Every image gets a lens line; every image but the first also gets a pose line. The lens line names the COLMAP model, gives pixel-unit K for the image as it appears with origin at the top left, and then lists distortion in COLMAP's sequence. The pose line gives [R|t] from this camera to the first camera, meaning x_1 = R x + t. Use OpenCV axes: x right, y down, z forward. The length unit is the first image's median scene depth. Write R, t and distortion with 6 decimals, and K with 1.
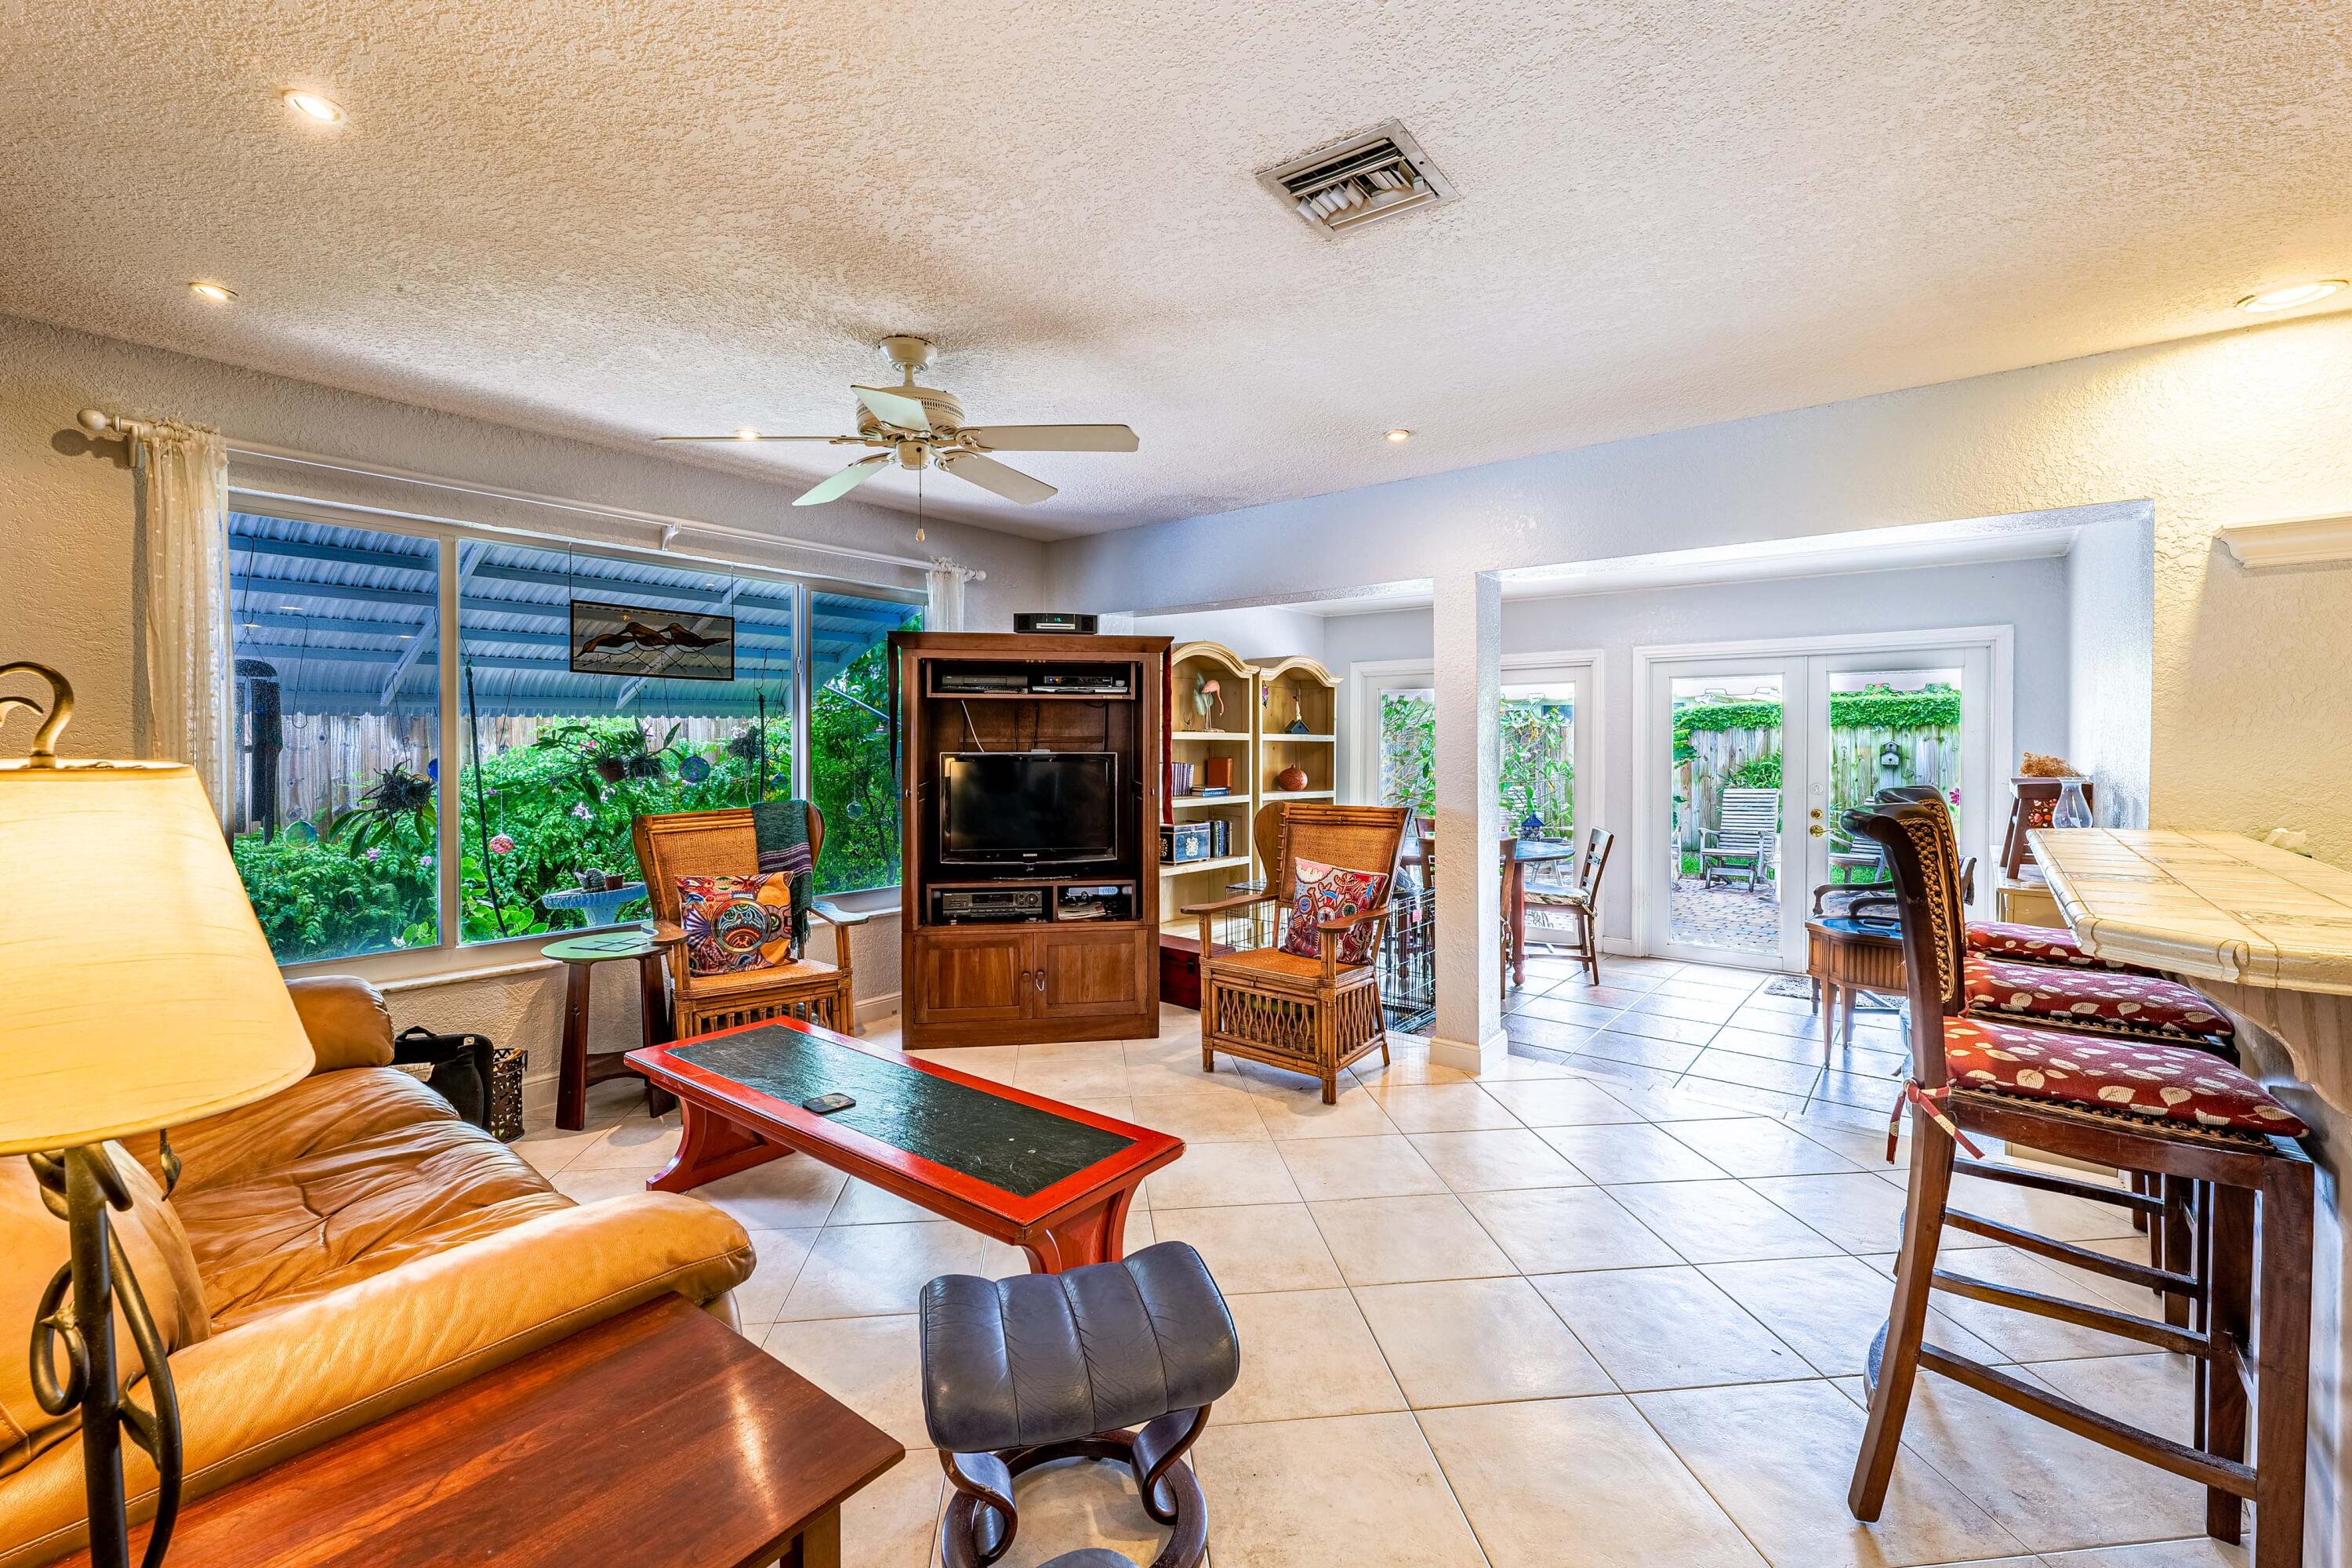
lens RADIAL K [[963.2, 0, 1178.6], [0, 963.2, 756.5], [0, 0, 1]] dist [0.006811, 0.000092]
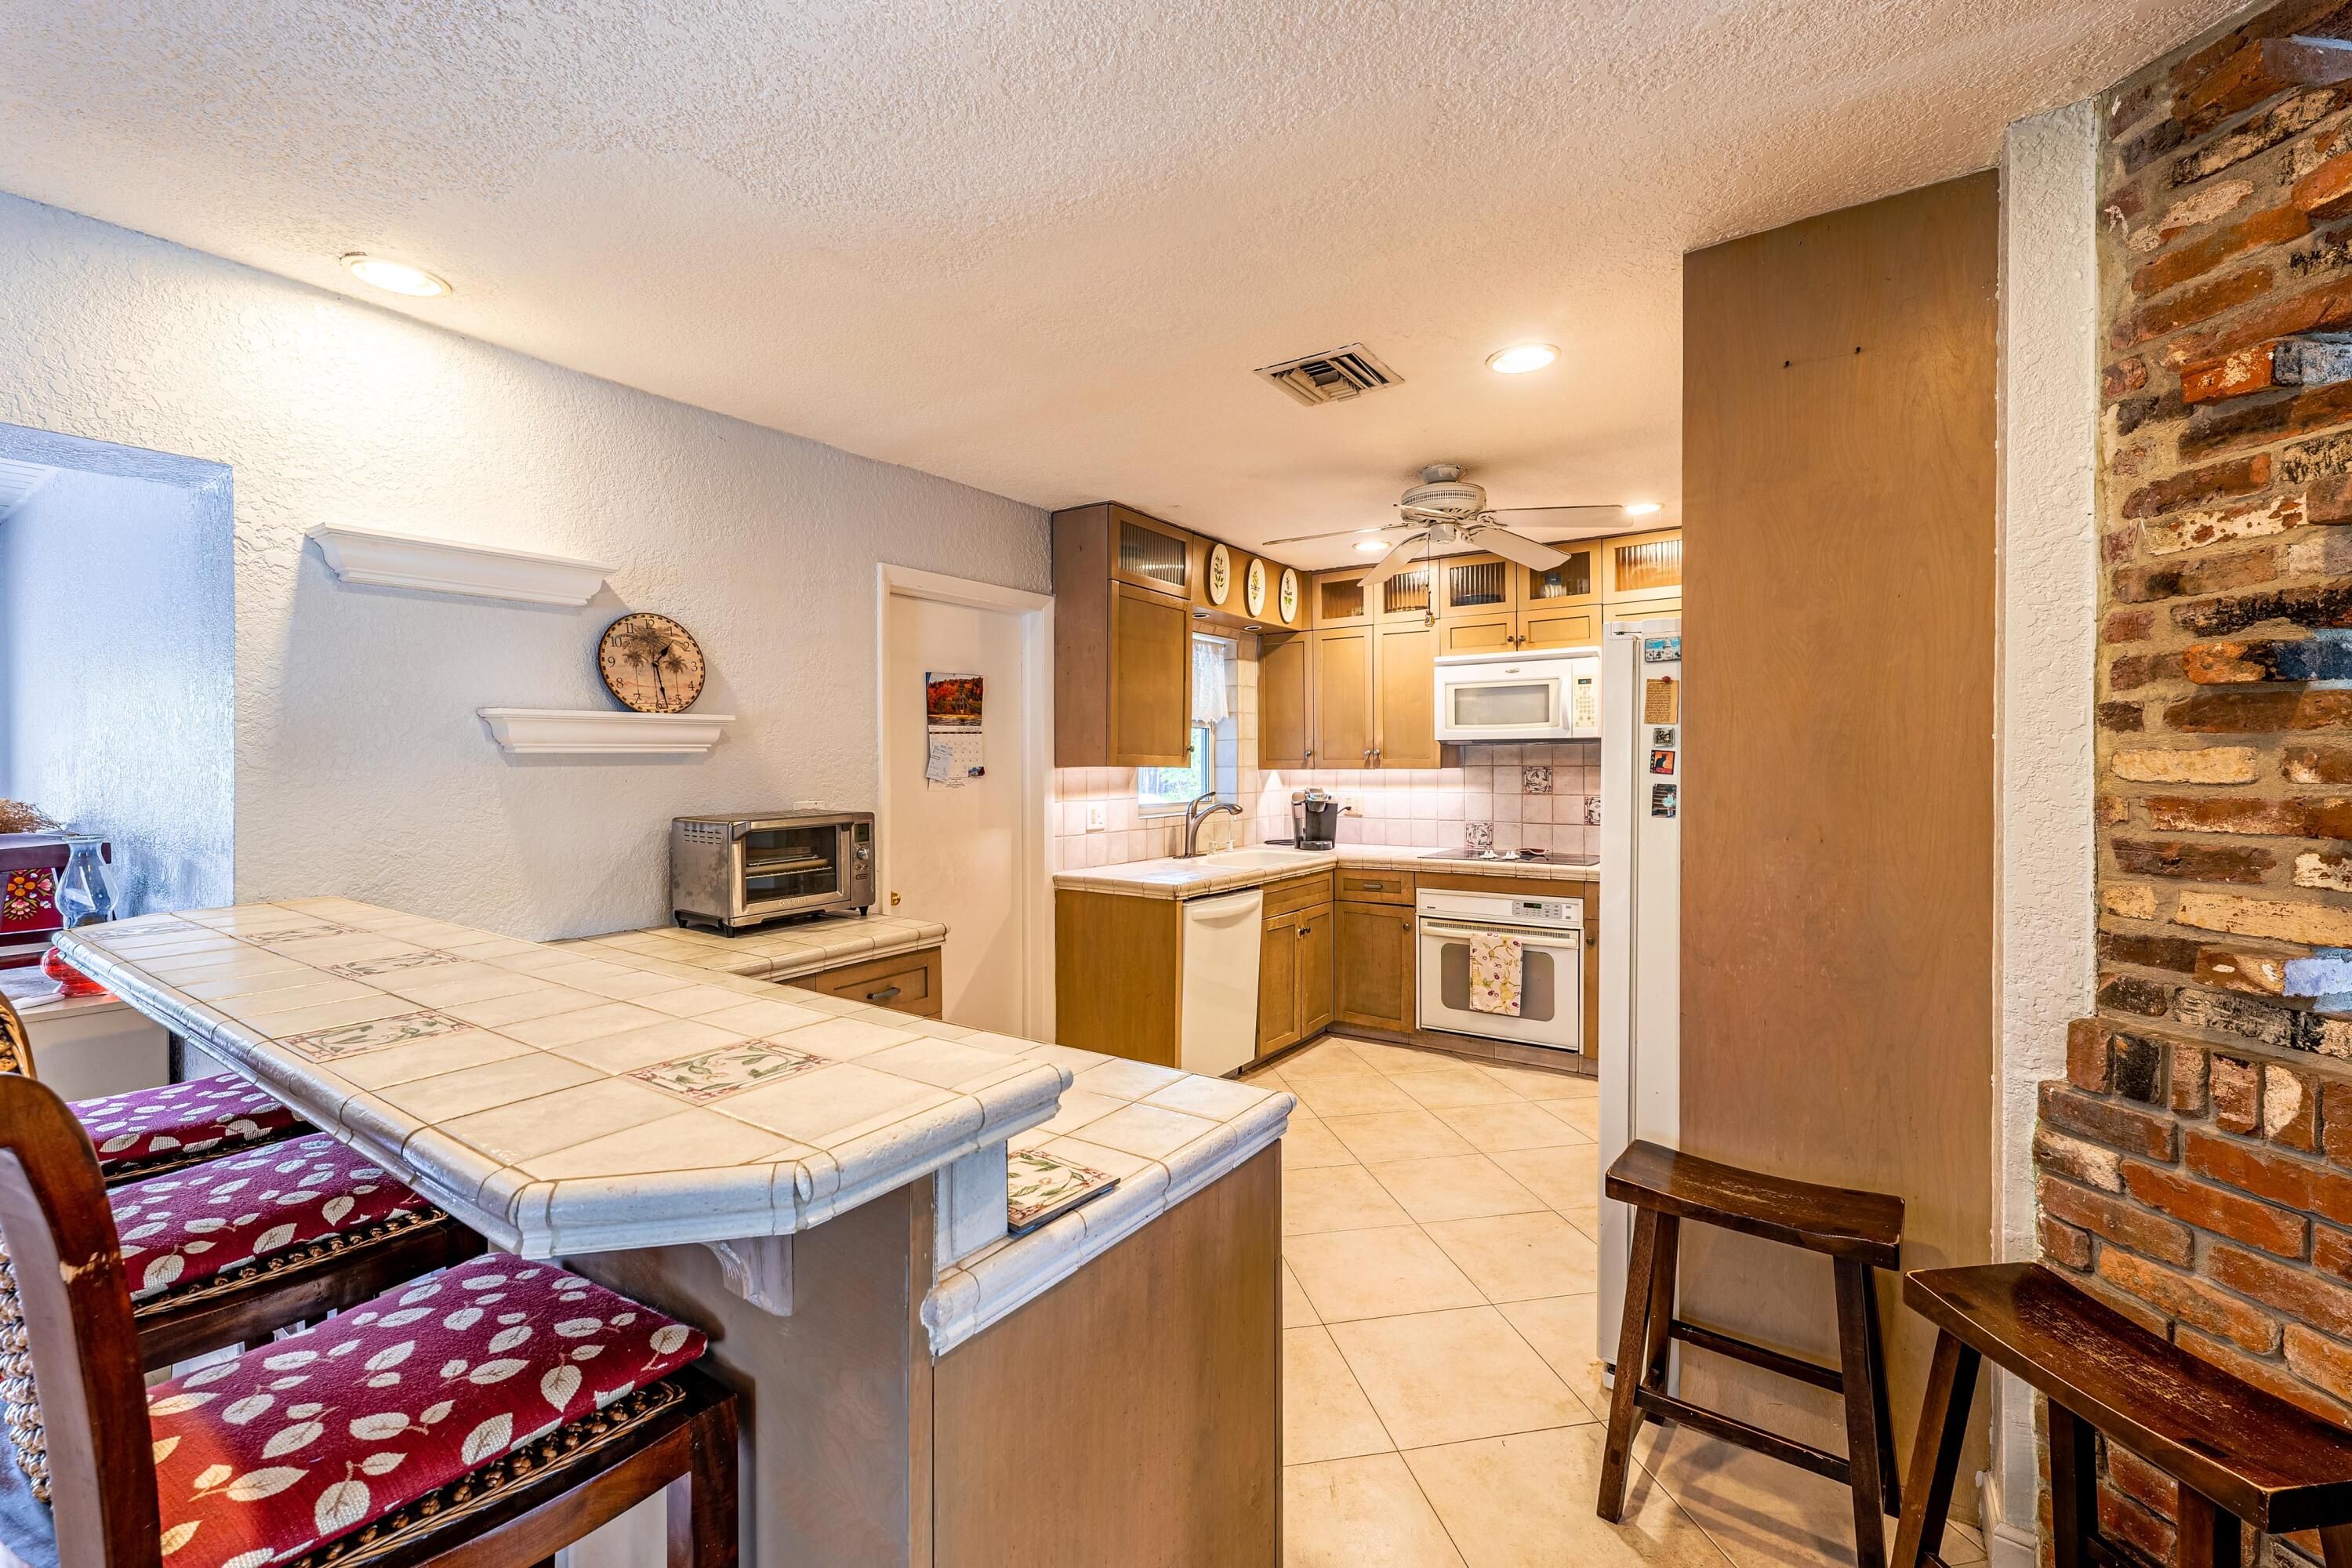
lens RADIAL K [[963.2, 0, 1178.6], [0, 963.2, 756.5], [0, 0, 1]] dist [0.006811, 0.000092]
pose [[-0.090553, -0.000633, 0.995891, 0.197579], [0.015464, 0.999878, 0.002041, -0.032077], [-0.995772, 0.015585, -0.090532, 0.358199]]
